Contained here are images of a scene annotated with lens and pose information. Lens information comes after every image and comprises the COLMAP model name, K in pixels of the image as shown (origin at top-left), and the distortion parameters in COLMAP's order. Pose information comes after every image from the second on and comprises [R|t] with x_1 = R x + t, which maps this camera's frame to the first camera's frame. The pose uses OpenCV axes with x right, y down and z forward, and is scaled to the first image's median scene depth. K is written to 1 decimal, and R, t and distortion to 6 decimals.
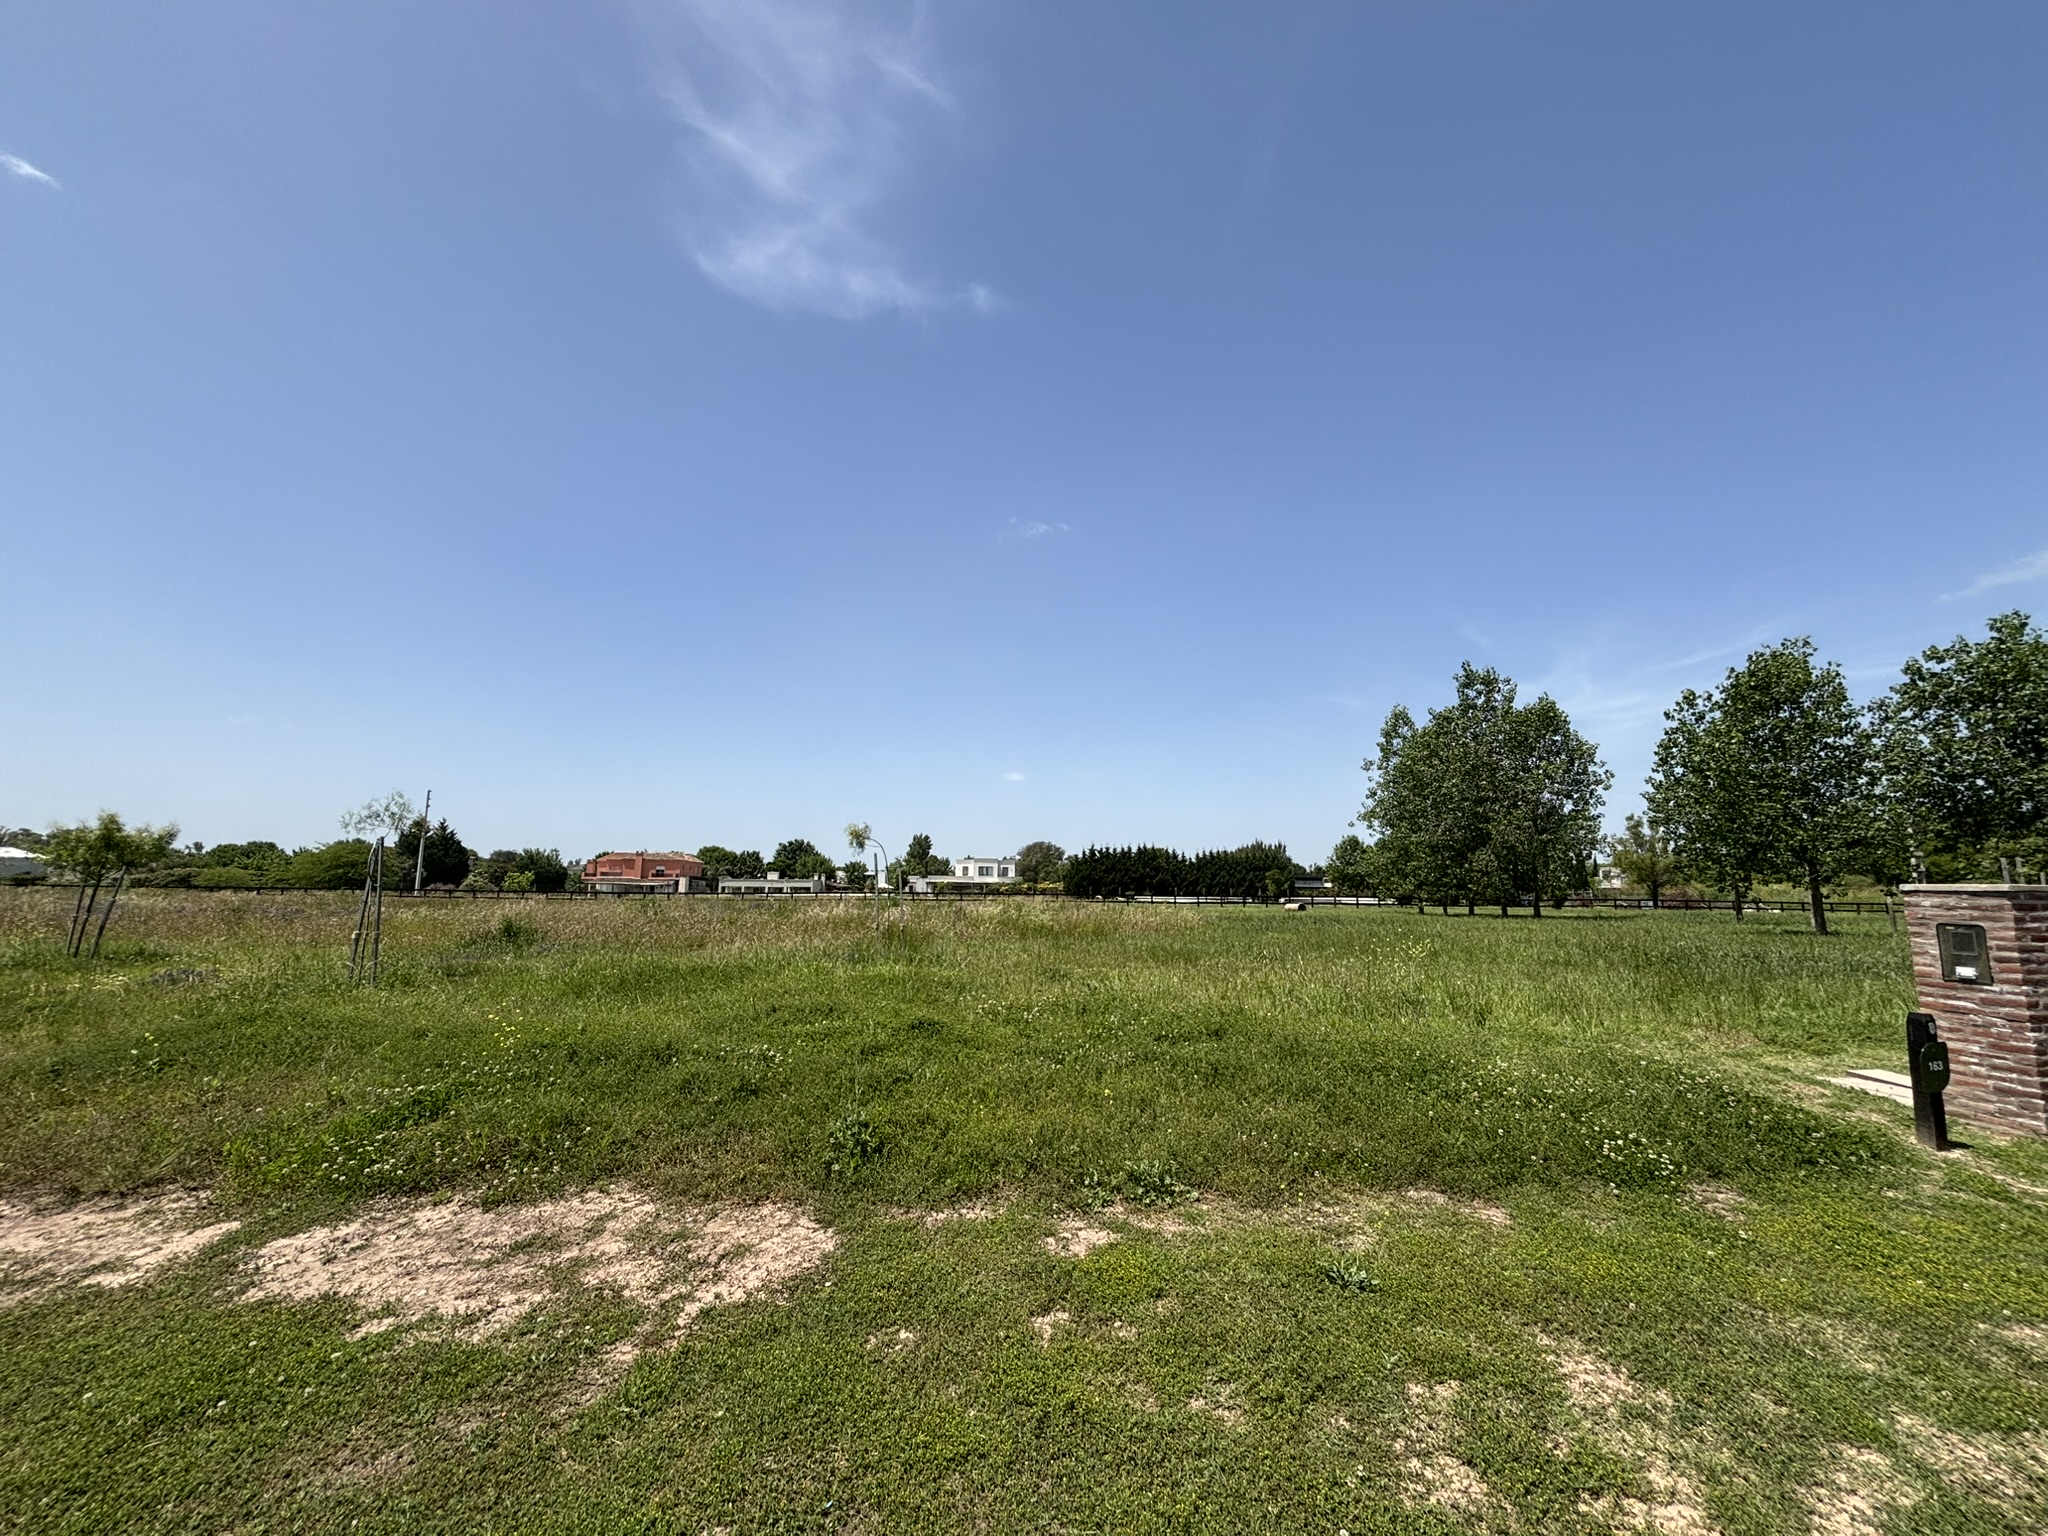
lens RADIAL K [[823.3, 0, 1012.7], [0, 823.3, 763.5], [0, 0, 1]] dist [-0.000981, 0.000205]
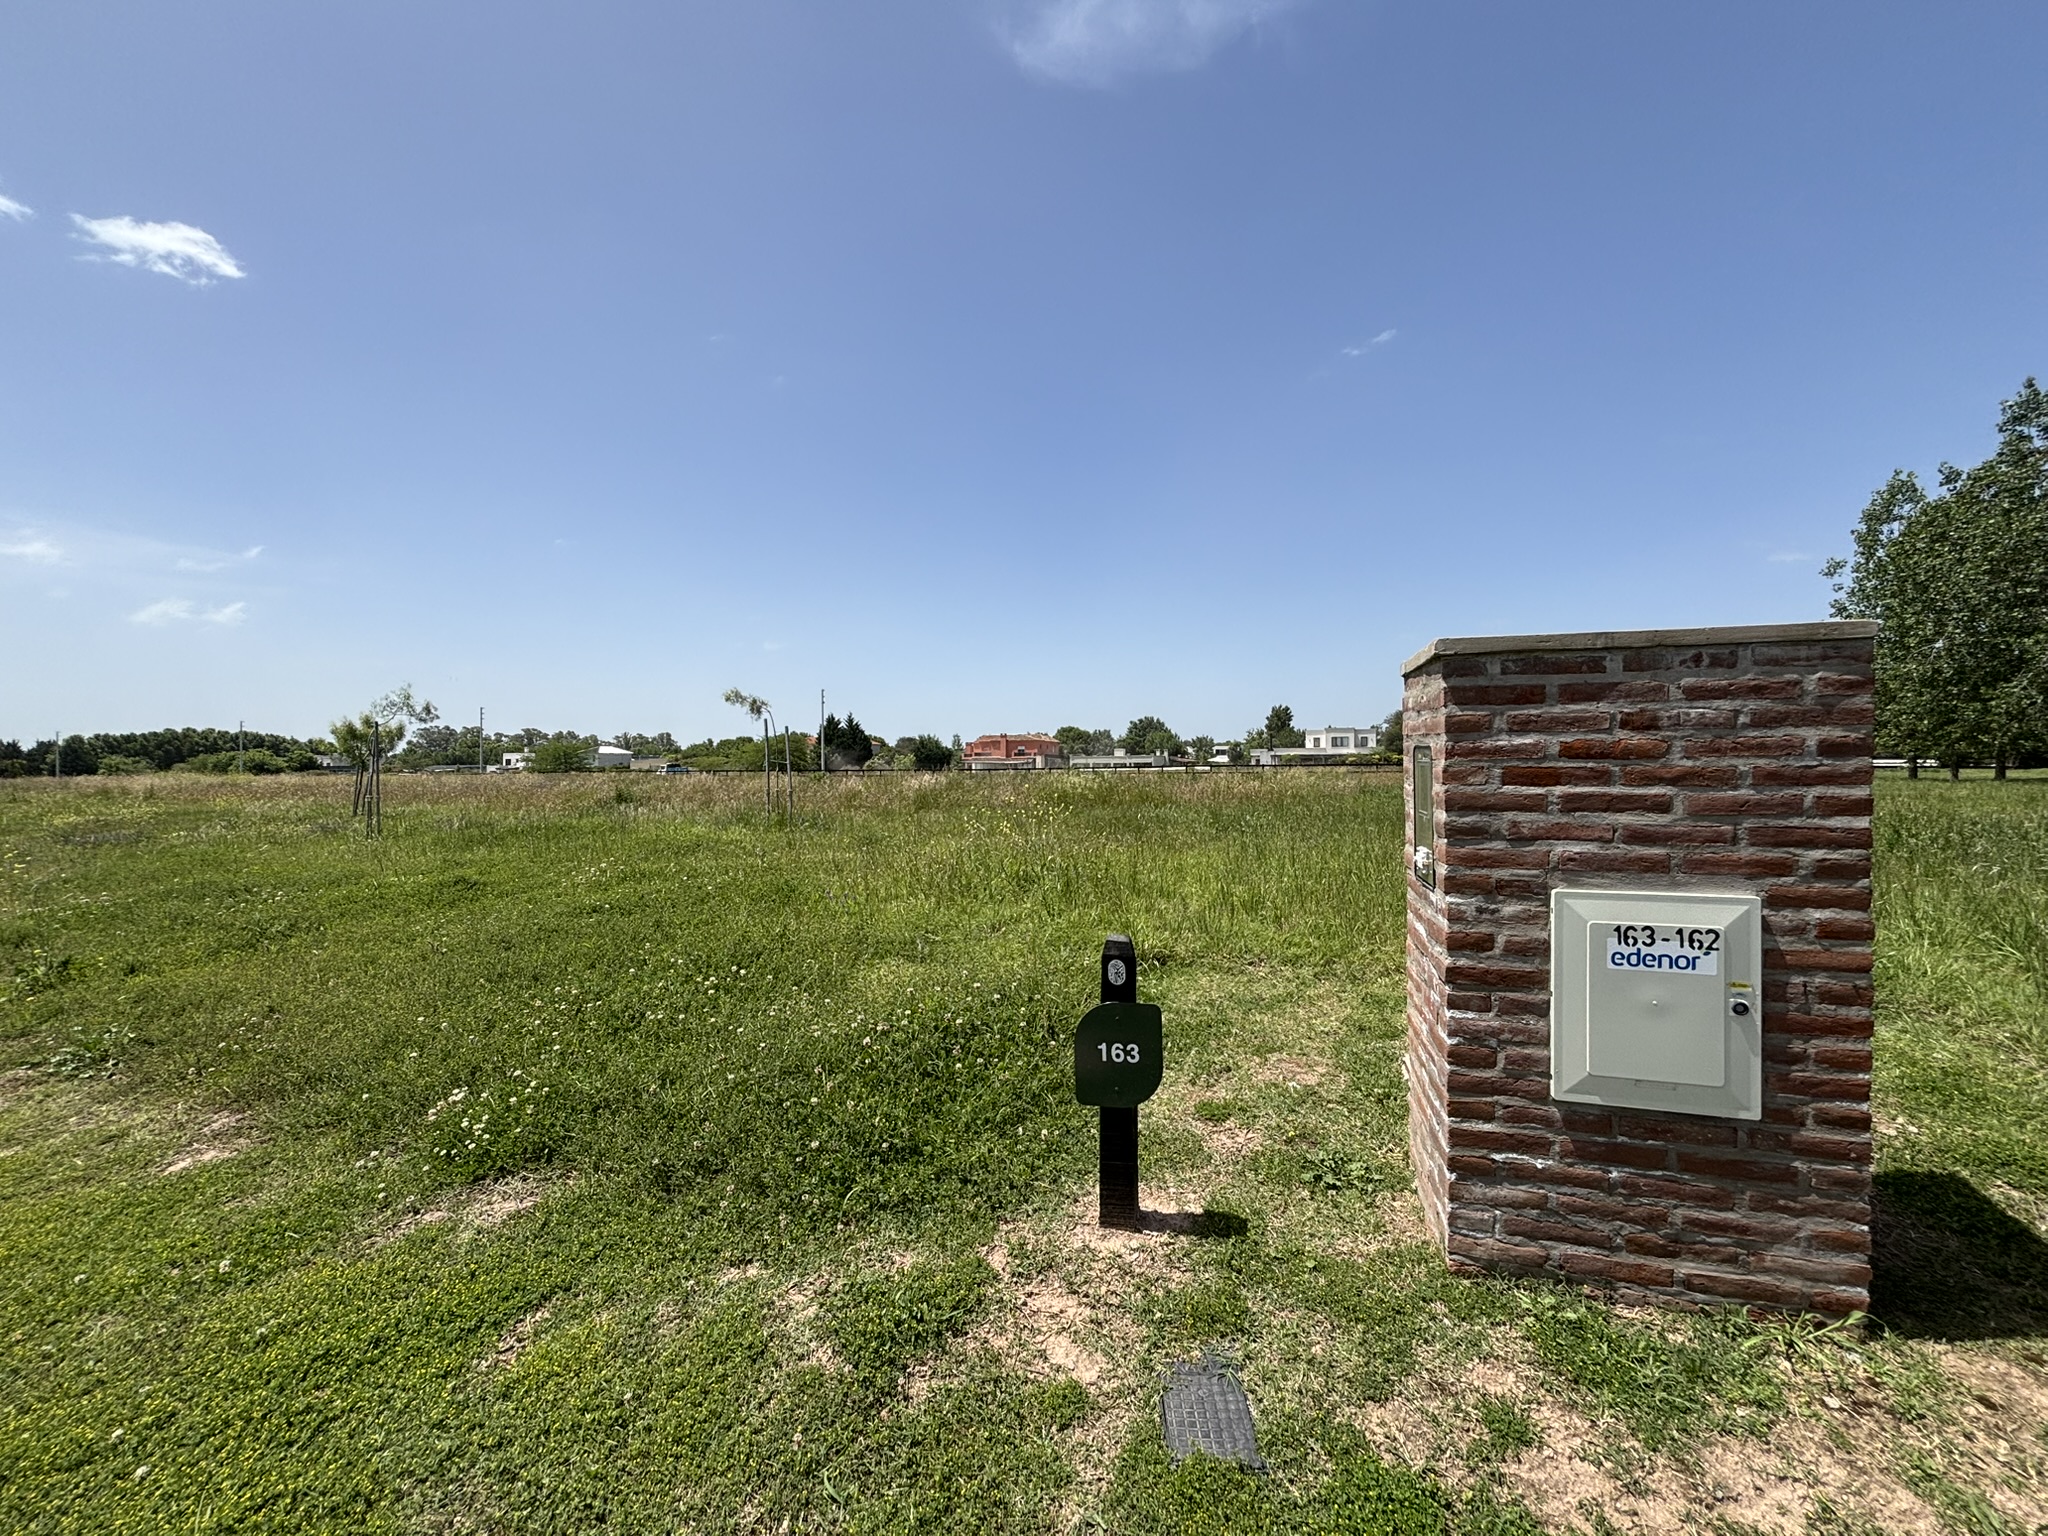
lens RADIAL K [[823.3, 0, 1012.7], [0, 823.3, 763.5], [0, 0, 1]] dist [-0.000981, 0.000205]
pose [[0.887984, -0.019483, -0.459462, 0.066500], [0.087160, 0.988124, 0.126550, 0.007644], [0.451540, -0.152421, 0.879136, 0.030890]]
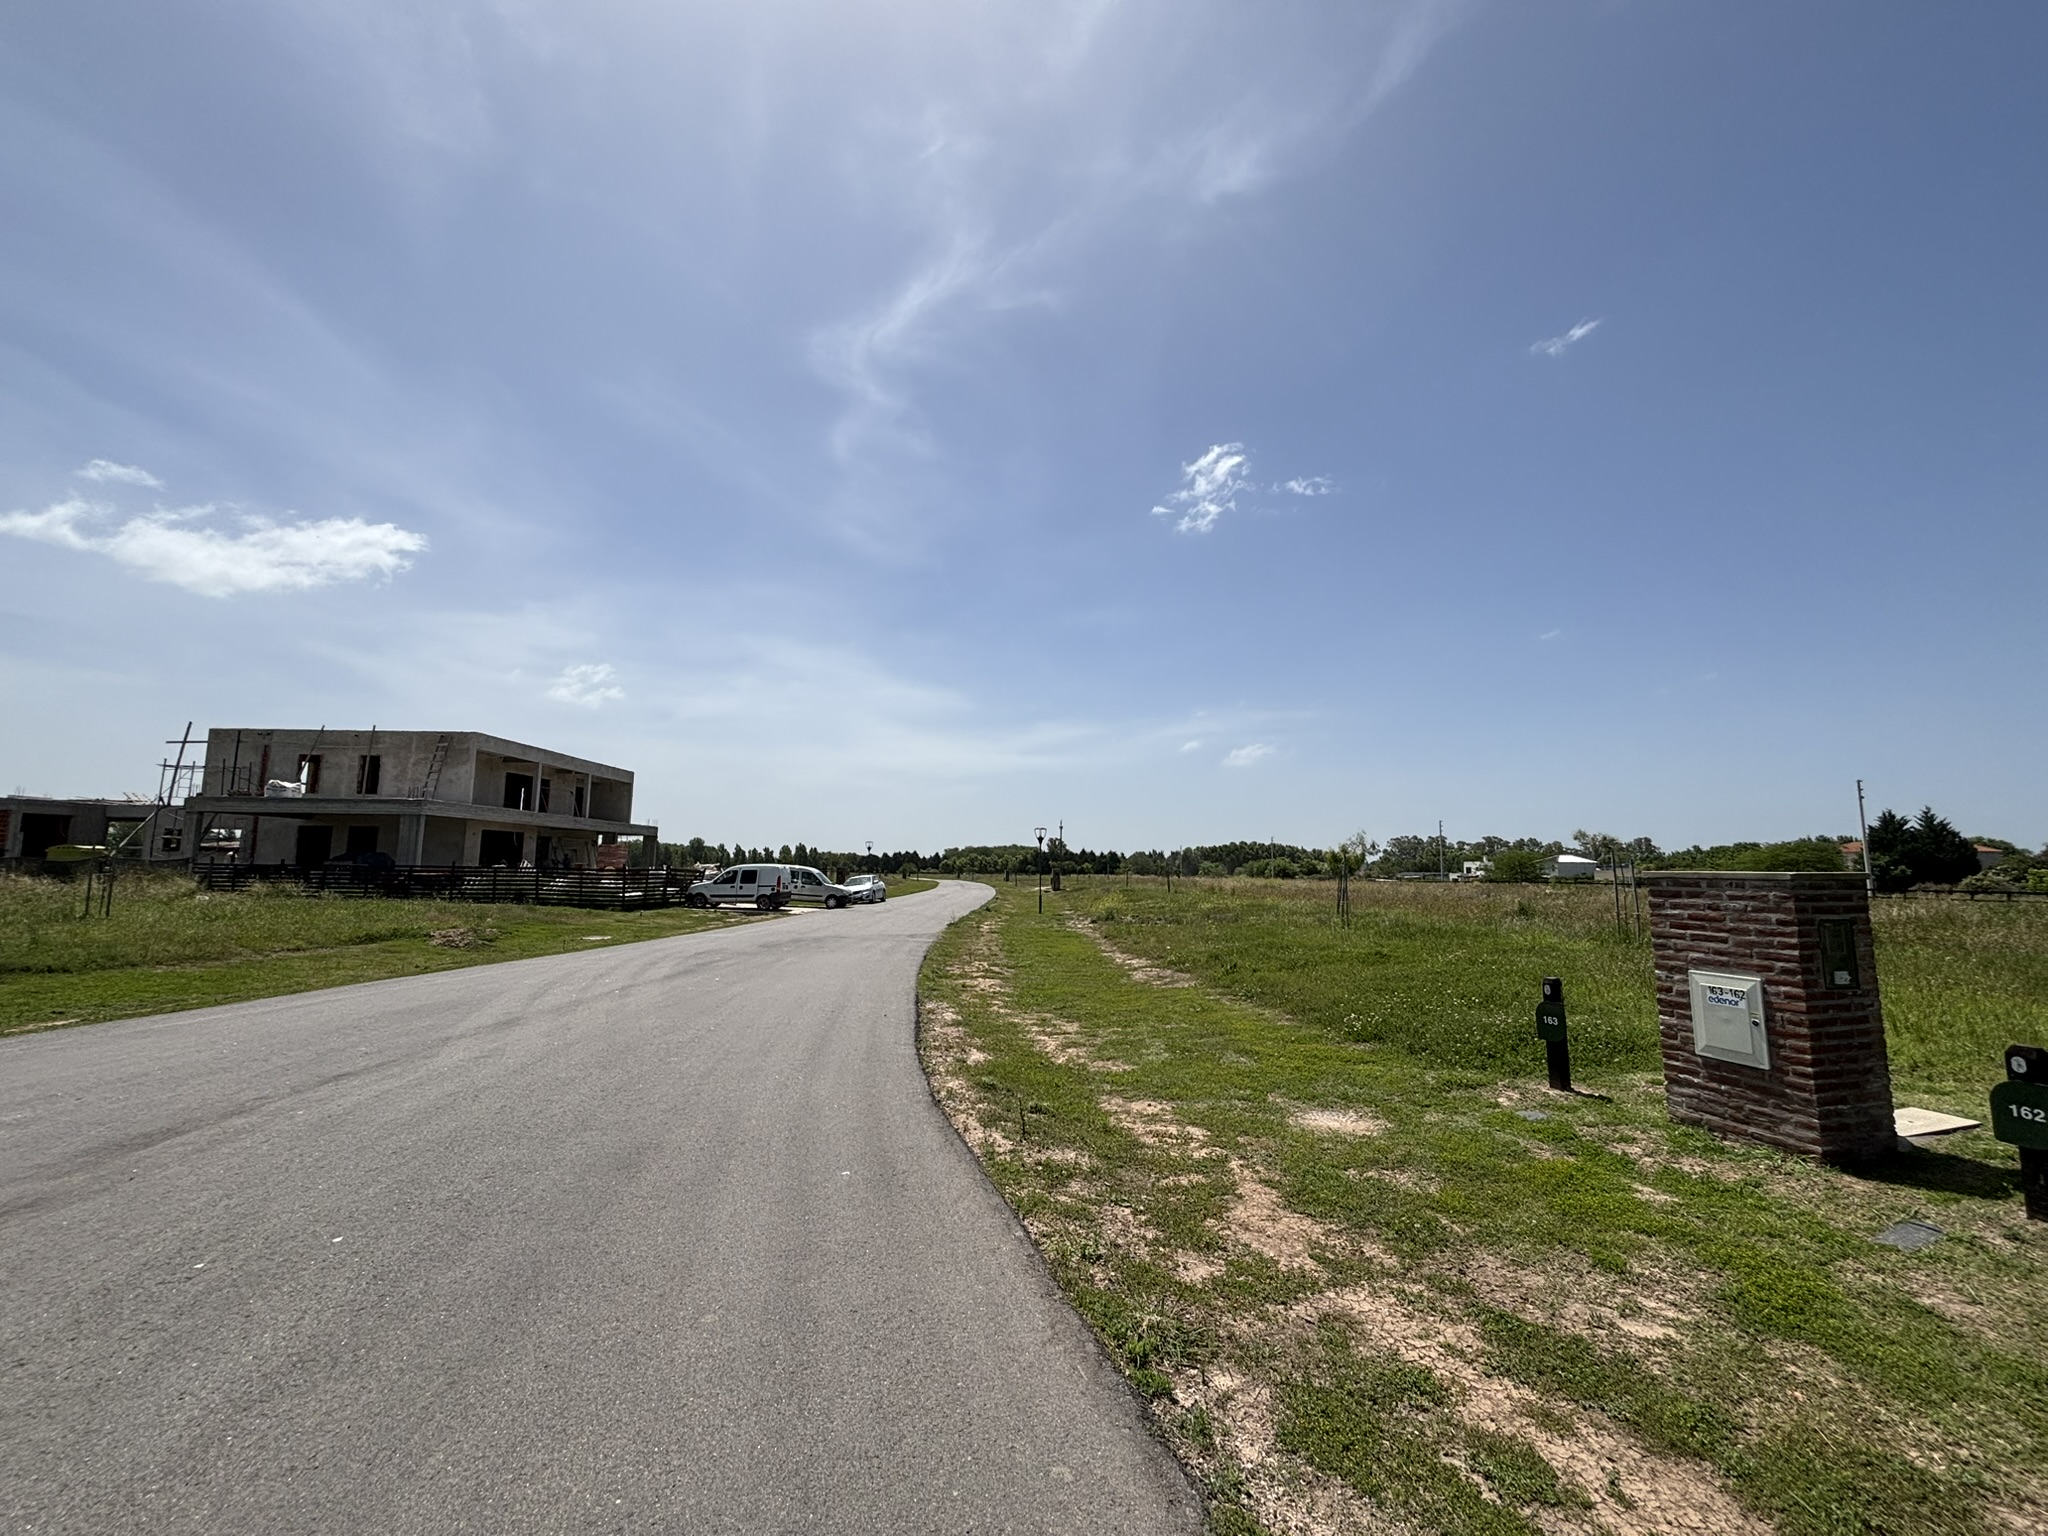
lens RADIAL K [[823.3, 0, 1012.7], [0, 823.3, 763.5], [0, 0, 1]] dist [-0.000981, 0.000205]
pose [[0.035699, -0.139973, -0.989512, 0.122053], [0.140392, 0.981026, -0.133708, 0.002295], [0.989452, -0.134147, 0.054673, 0.009953]]
